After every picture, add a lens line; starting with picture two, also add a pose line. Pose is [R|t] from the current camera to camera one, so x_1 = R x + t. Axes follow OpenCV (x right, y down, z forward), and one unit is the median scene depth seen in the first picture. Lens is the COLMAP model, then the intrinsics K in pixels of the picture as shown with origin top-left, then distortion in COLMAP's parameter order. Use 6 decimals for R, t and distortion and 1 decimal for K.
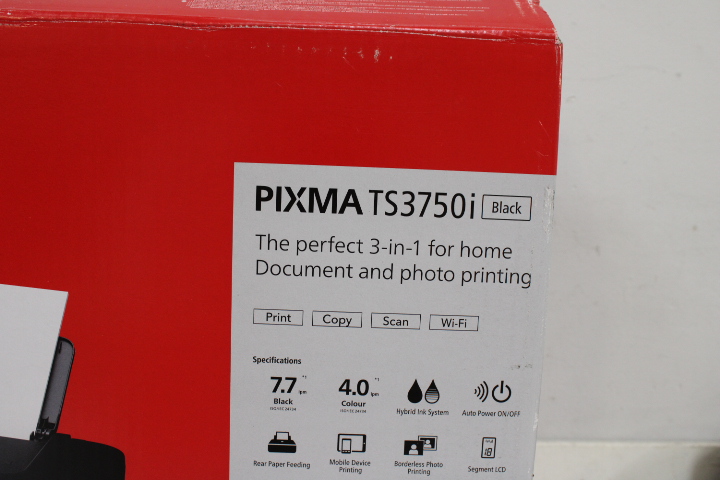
lens RADIAL K [[768.7, 0, 360.9], [0, 768.7, 241.4], [0, 0, 1]] dist [-0.019908, 0.000000]
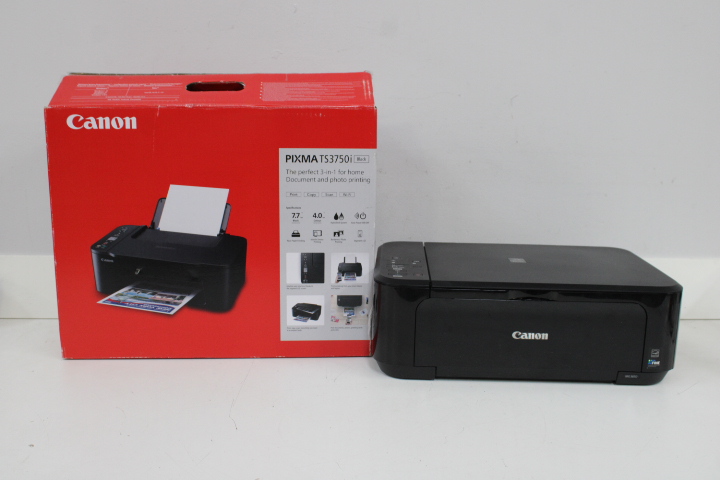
lens RADIAL K [[744.4, 0, 357.7], [0, 744.4, 238.7], [0, 0, 1]] dist [-0.111225, 0.000000]
pose [[0.999257, -0.032648, 0.020495, 0.096172], [0.030832, 0.996038, 0.083415, 0.030181], [-0.023137, -0.082721, 0.996304, -2.212542]]
